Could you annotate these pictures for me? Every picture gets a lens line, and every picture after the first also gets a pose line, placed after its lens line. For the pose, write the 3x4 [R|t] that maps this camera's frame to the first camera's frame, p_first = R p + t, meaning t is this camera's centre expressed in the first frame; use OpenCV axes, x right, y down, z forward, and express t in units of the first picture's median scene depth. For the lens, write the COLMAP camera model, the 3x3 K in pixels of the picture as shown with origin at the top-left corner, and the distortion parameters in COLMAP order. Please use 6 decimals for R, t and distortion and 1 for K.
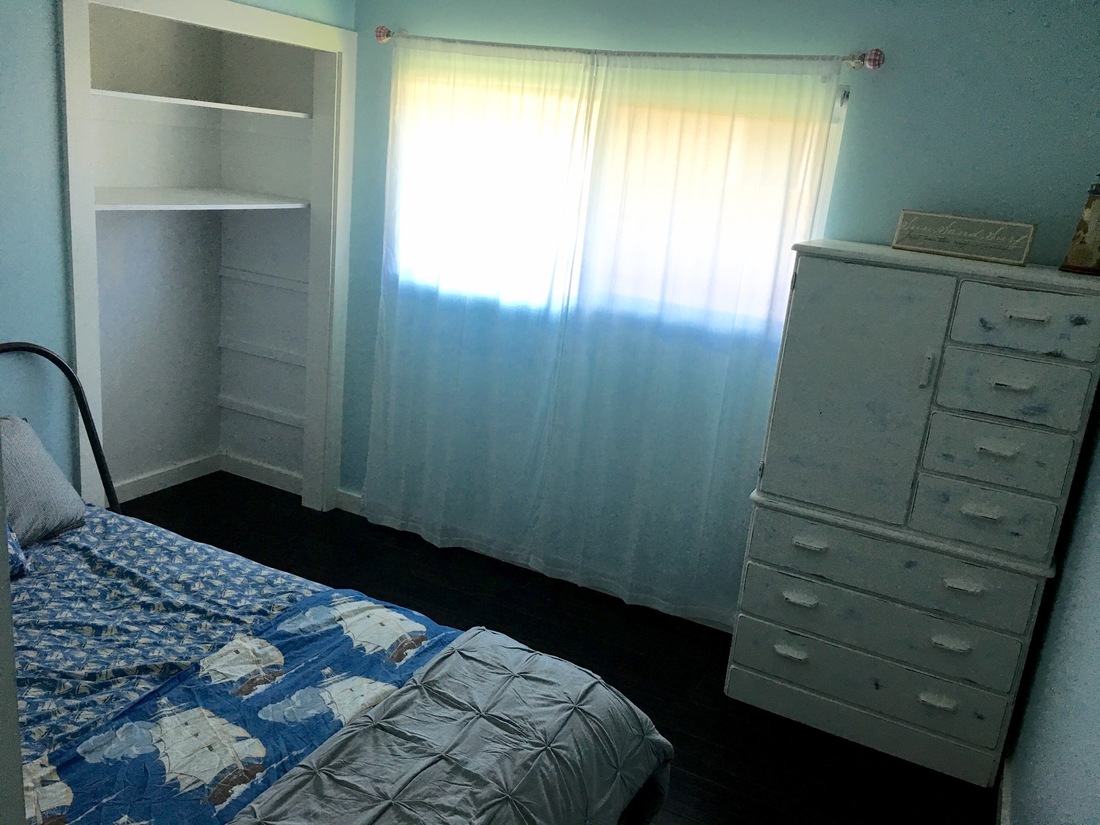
lens RADIAL K [[939.8, 0, 555.6], [0, 939.8, 407.7], [0, 0, 1]] dist [0.084418, -0.116138]
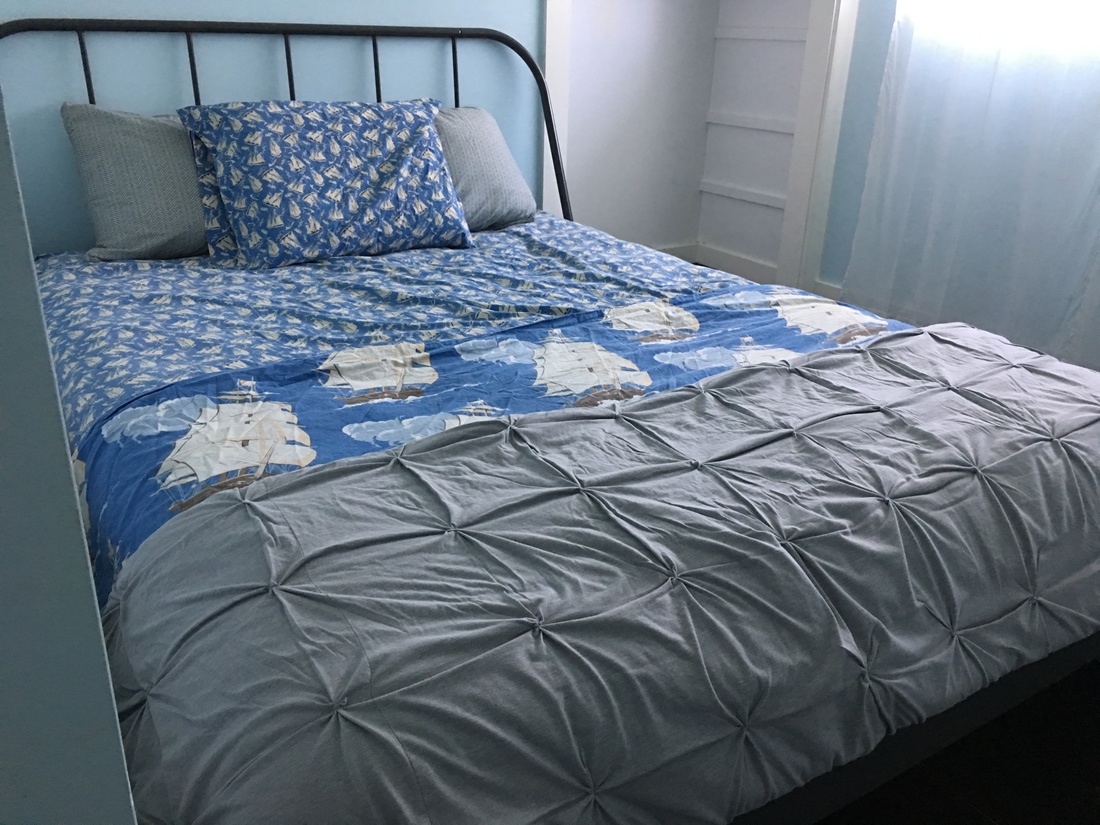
lens RADIAL K [[939.8, 0, 548.9], [0, 939.8, 415.1], [0, 0, 1]] dist [0.084418, -0.116138]
pose [[0.859275, 0.123775, -0.496313, 0.014510], [-0.074111, 0.990169, 0.118626, 0.259789], [0.506117, -0.065150, 0.860001, 0.237755]]
